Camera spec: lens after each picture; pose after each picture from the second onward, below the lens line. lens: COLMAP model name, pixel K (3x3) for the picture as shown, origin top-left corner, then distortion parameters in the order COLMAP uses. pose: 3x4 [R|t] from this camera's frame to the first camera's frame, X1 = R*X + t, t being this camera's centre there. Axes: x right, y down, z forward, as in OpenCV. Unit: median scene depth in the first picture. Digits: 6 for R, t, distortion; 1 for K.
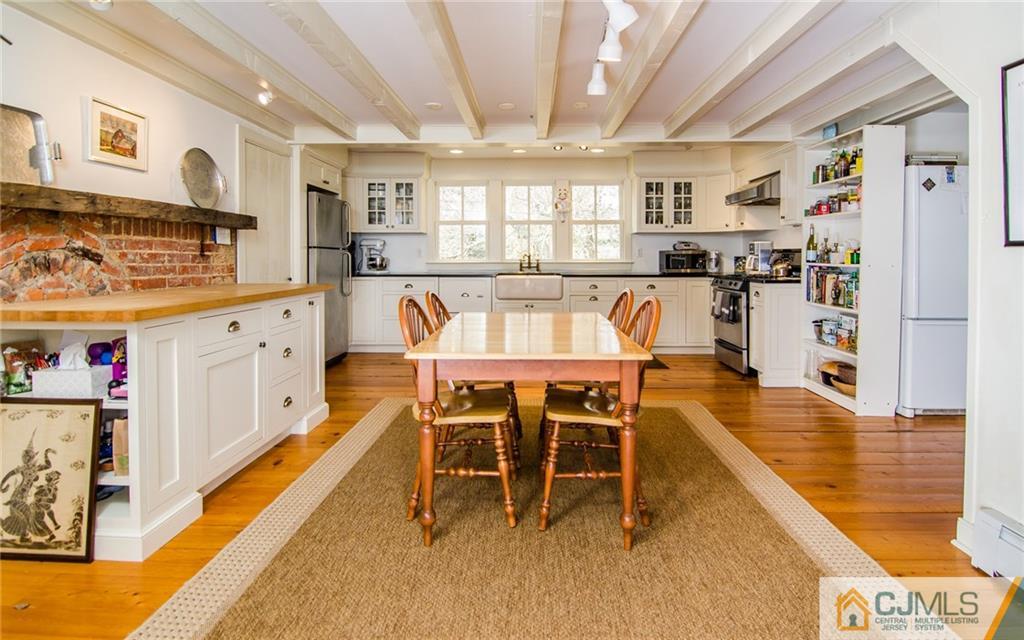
lens RADIAL K [[519.5, 0, 529.0], [0, 519.5, 260.9], [0, 0, 1]] dist [-0.021740, -0.003332]
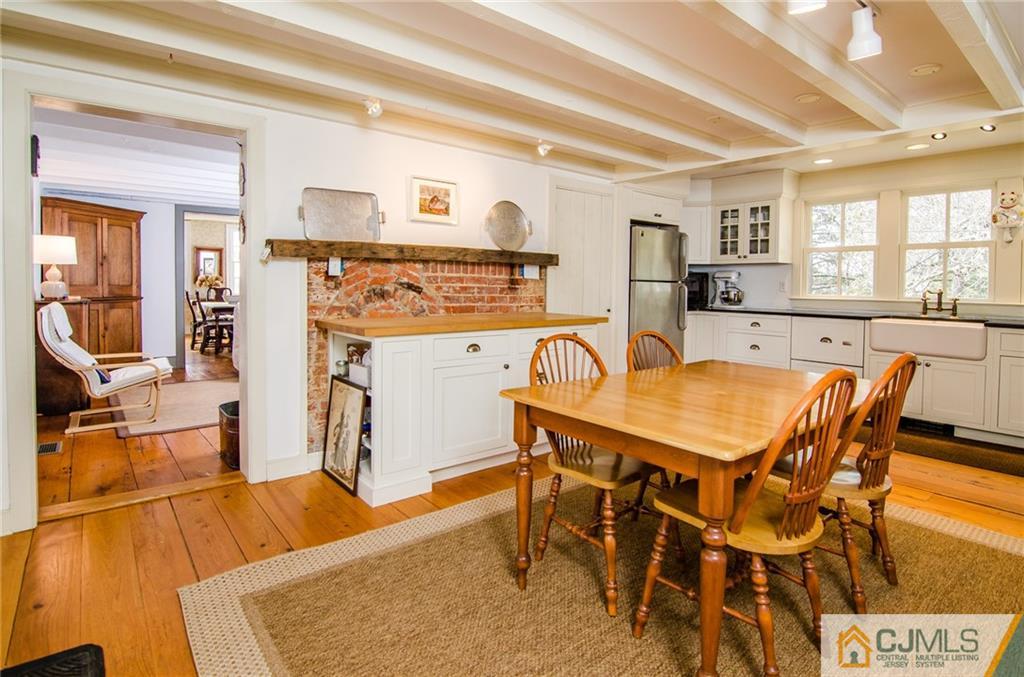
lens RADIAL K [[524.3, 0, 512.3], [0, 524.3, 296.9], [0, 0, 1]] dist [-0.018073, -0.004997]
pose [[0.635950, 0.027515, -0.771240, 0.380655], [-0.018581, 0.999620, 0.020341, -0.017610], [0.771507, 0.001395, 0.636219, 0.247149]]
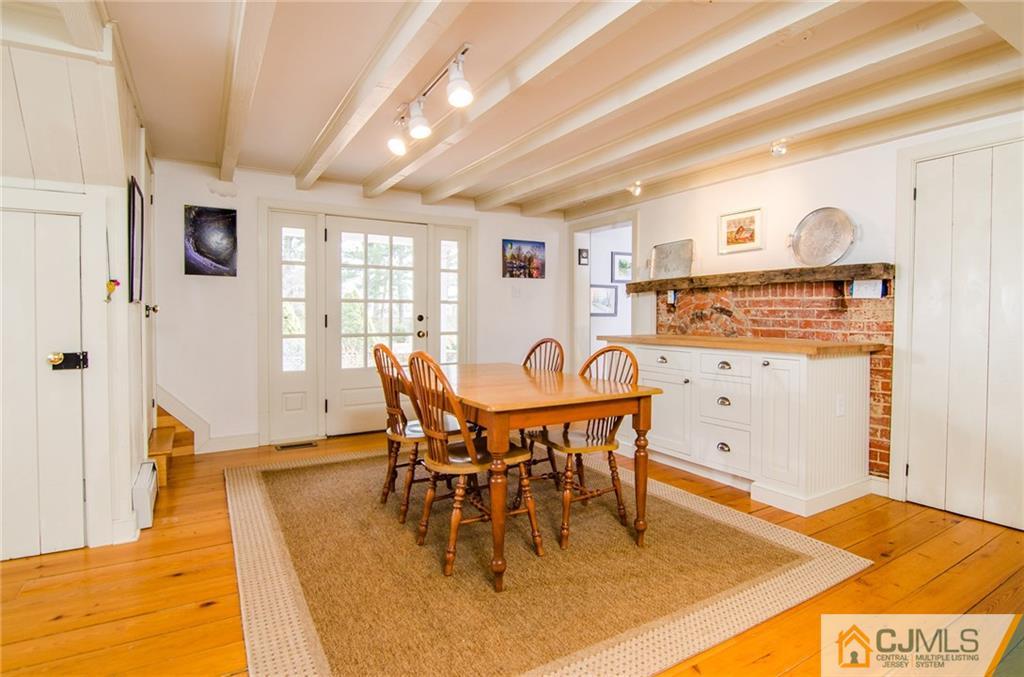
lens RADIAL K [[524.3, 0, 516.2], [0, 524.3, 331.5], [0, 0, 1]] dist [-0.018073, -0.004997]
pose [[-0.862187, 0.015597, -0.506351, 0.480453], [-0.005212, 0.999200, 0.039653, -0.009187], [0.506564, 0.036828, -0.861415, 1.815986]]
